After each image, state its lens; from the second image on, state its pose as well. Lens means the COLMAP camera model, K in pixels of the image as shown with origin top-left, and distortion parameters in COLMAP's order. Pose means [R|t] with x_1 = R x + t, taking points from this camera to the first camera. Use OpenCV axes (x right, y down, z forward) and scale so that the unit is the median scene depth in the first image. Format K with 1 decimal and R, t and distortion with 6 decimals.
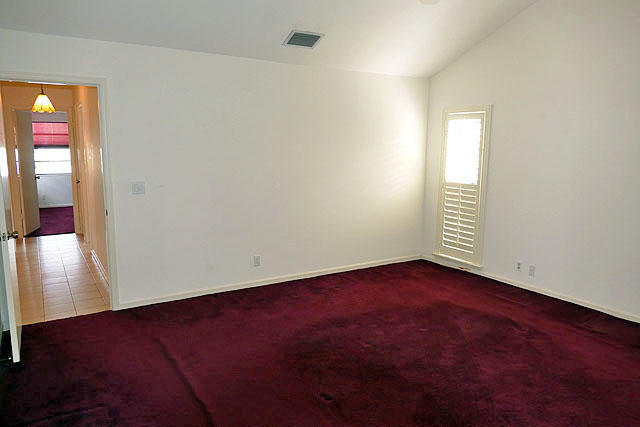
lens RADIAL K [[453.7, 0, 320.0], [0, 453.7, 213.5], [0, 0, 1]] dist [-0.014942, 0.001008]
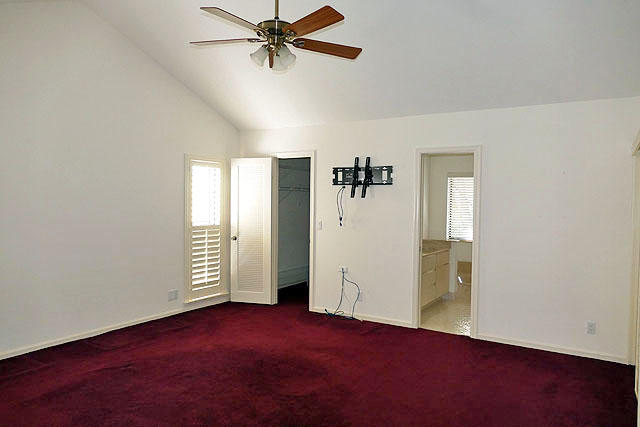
lens RADIAL K [[453.7, 0, 320.0], [0, 453.7, 213.5], [0, 0, 1]] dist [-0.014942, 0.001008]
pose [[-0.414430, -0.053659, 0.908498, -0.770999], [0.103786, 0.988961, 0.105756, -0.178061], [-0.904144, 0.138118, -0.404286, 1.170461]]
